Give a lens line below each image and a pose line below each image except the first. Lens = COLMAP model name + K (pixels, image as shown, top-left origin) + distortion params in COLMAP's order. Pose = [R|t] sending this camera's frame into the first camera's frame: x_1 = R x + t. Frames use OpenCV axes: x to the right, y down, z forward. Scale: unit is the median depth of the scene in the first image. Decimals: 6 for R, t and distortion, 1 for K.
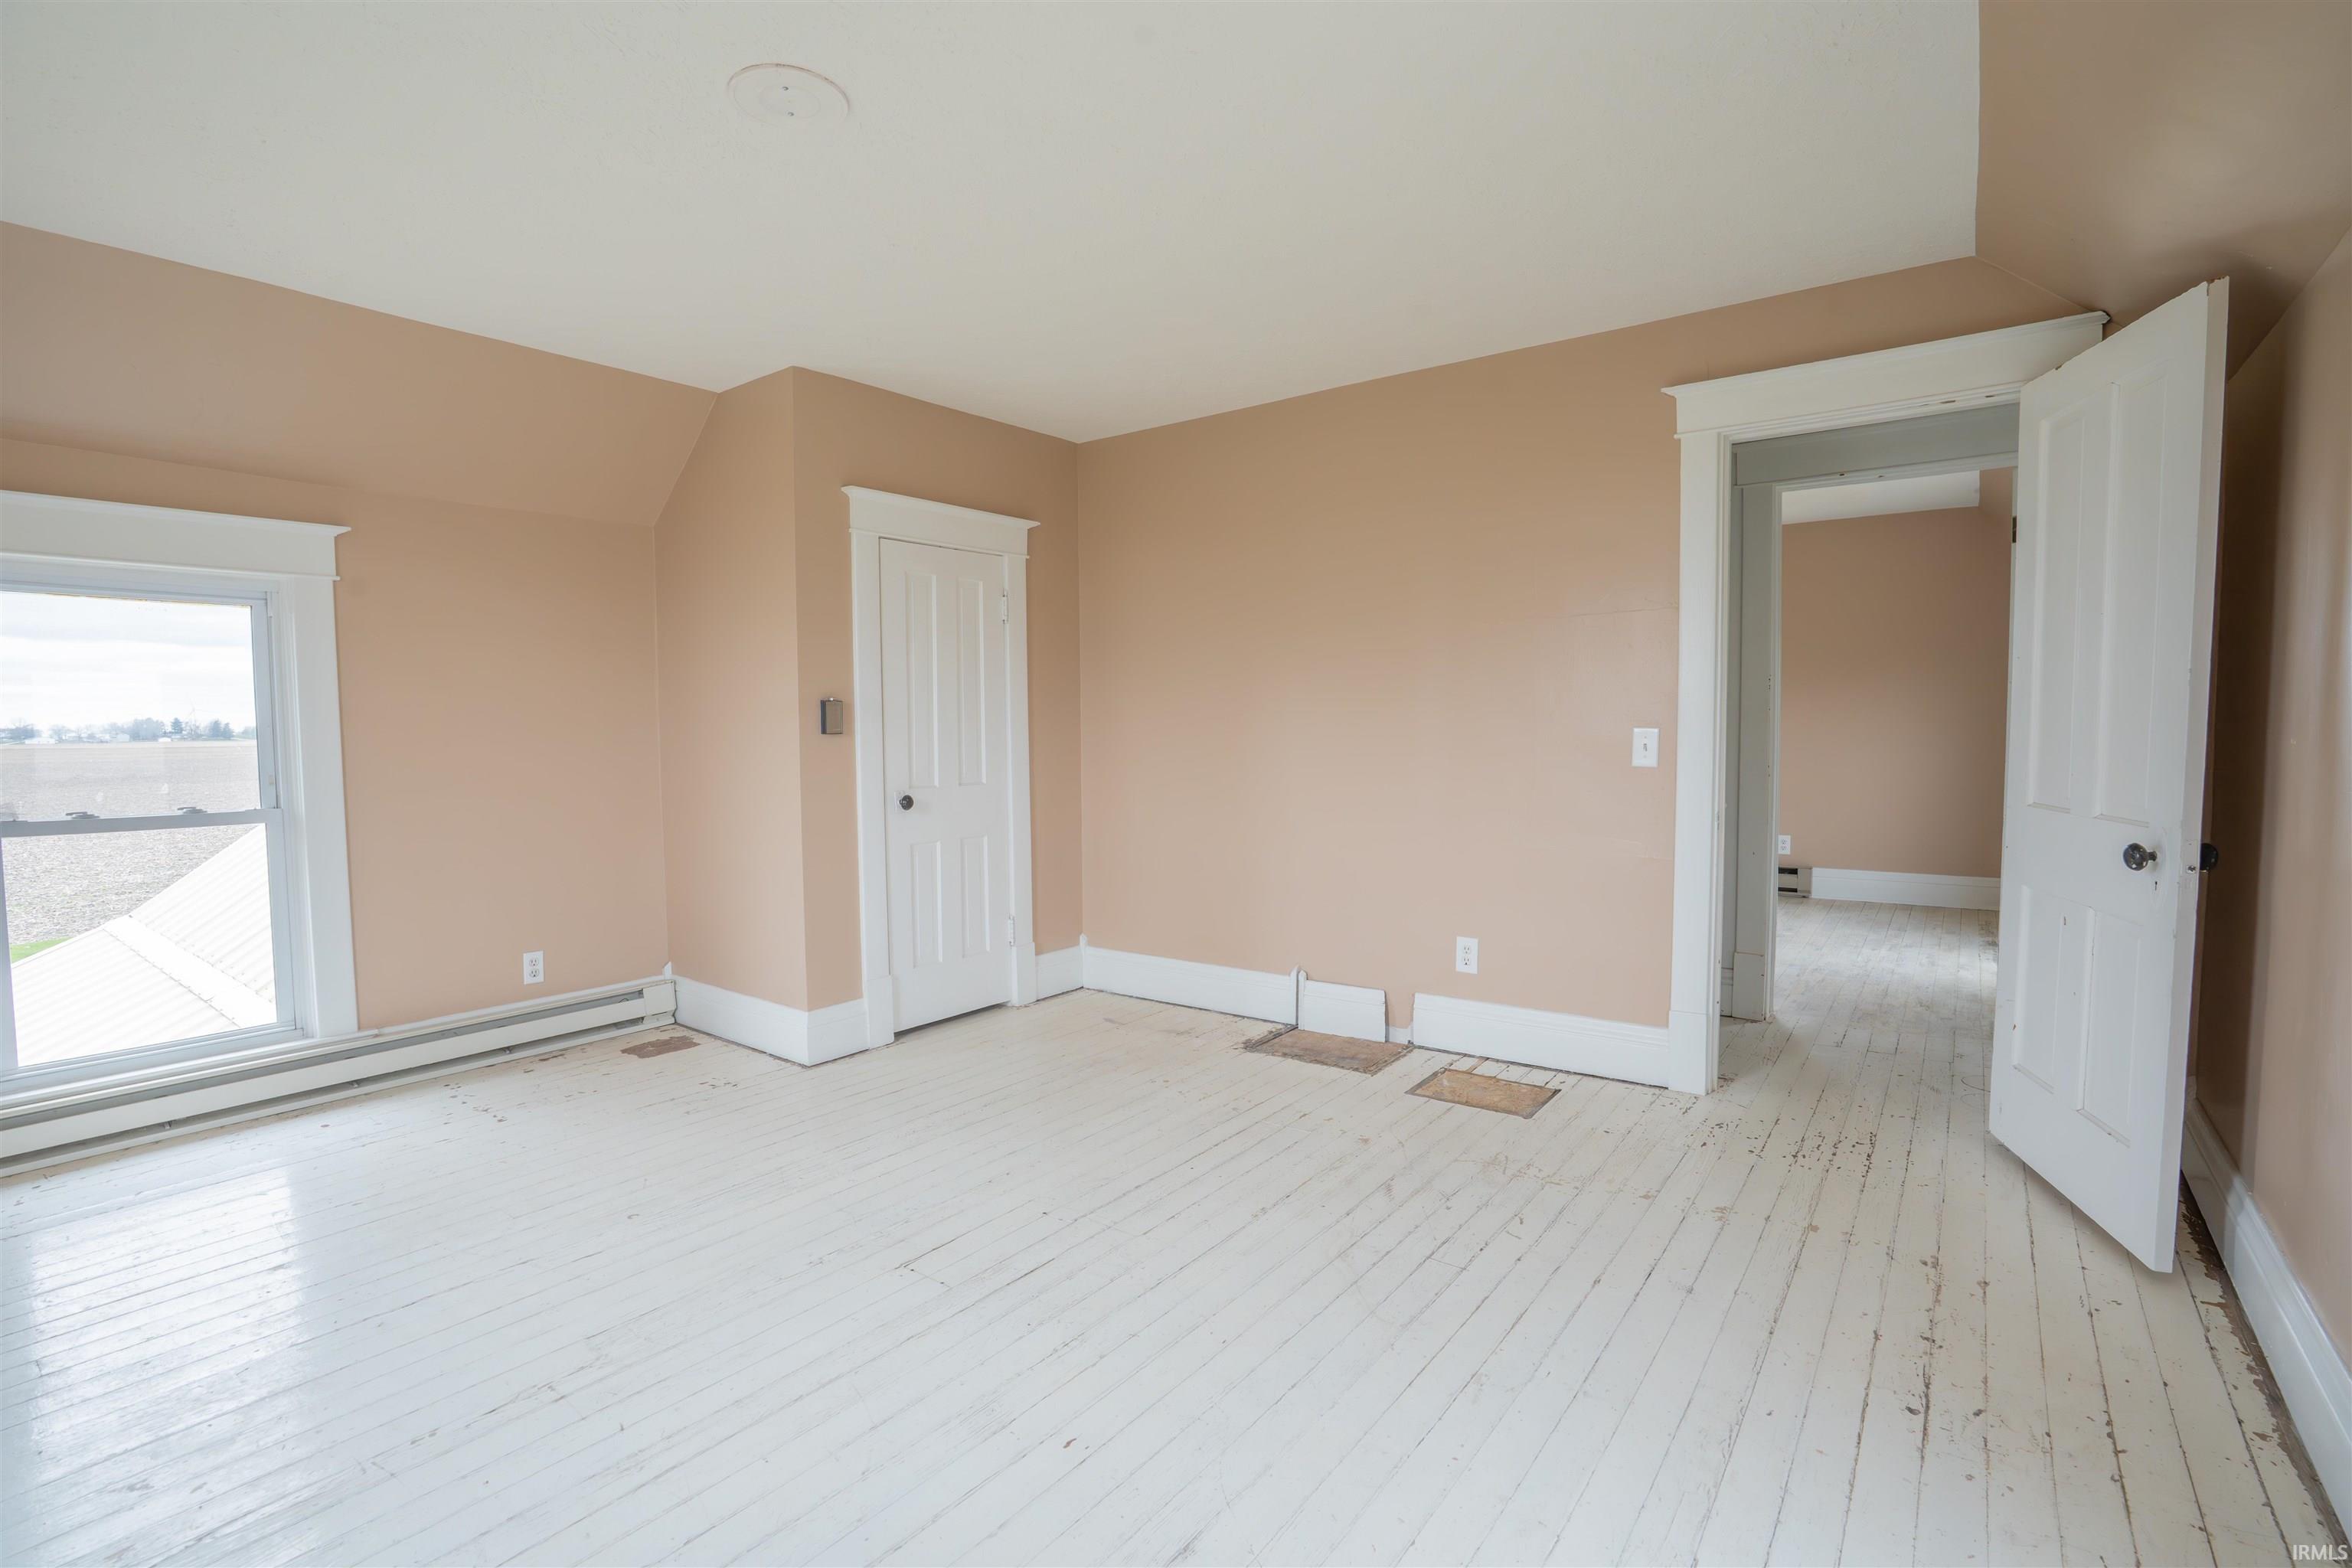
lens RADIAL K [[1114.2, 0, 1176.0], [0, 1114.2, 784.0], [0, 0, 1]] dist [-0.013620, 0.000418]
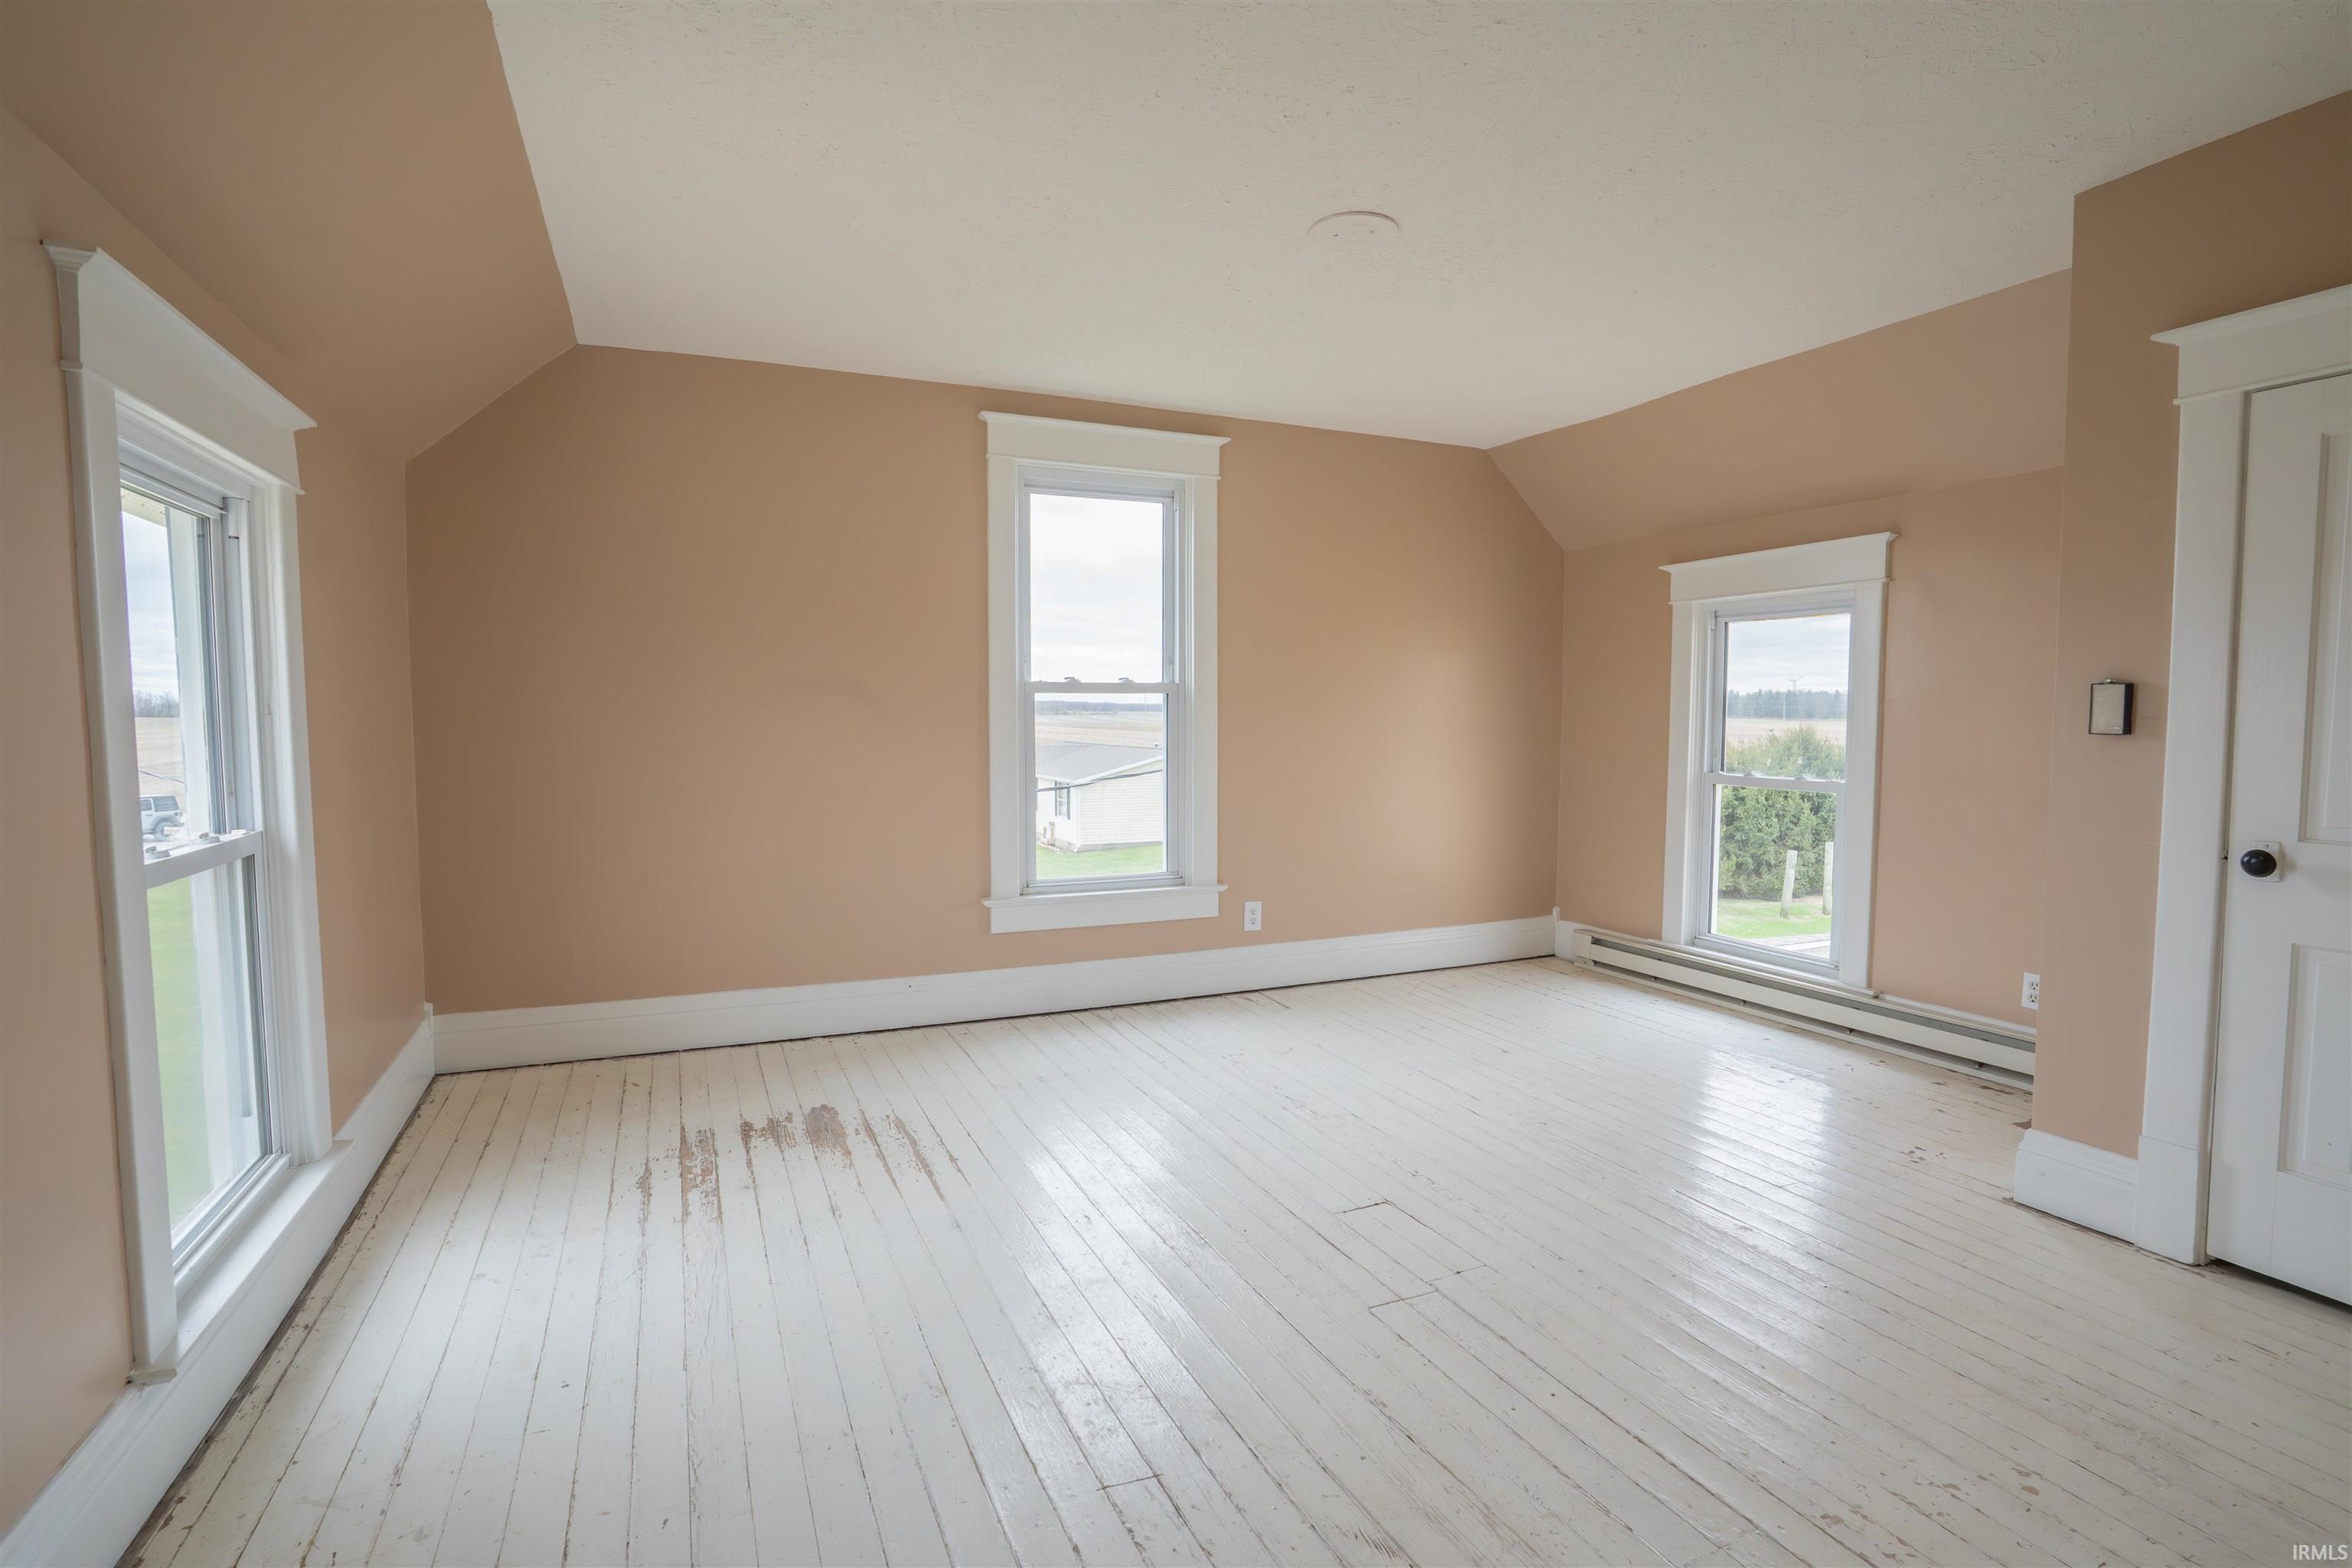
lens RADIAL K [[1114.2, 0, 1176.0], [0, 1114.2, 784.0], [0, 0, 1]] dist [-0.013620, 0.000418]
pose [[-0.477652, 0.063339, -0.876263, 0.523404], [-0.041122, 0.994693, 0.094315, -0.055212], [0.877586, 0.081083, -0.472513, 0.837085]]
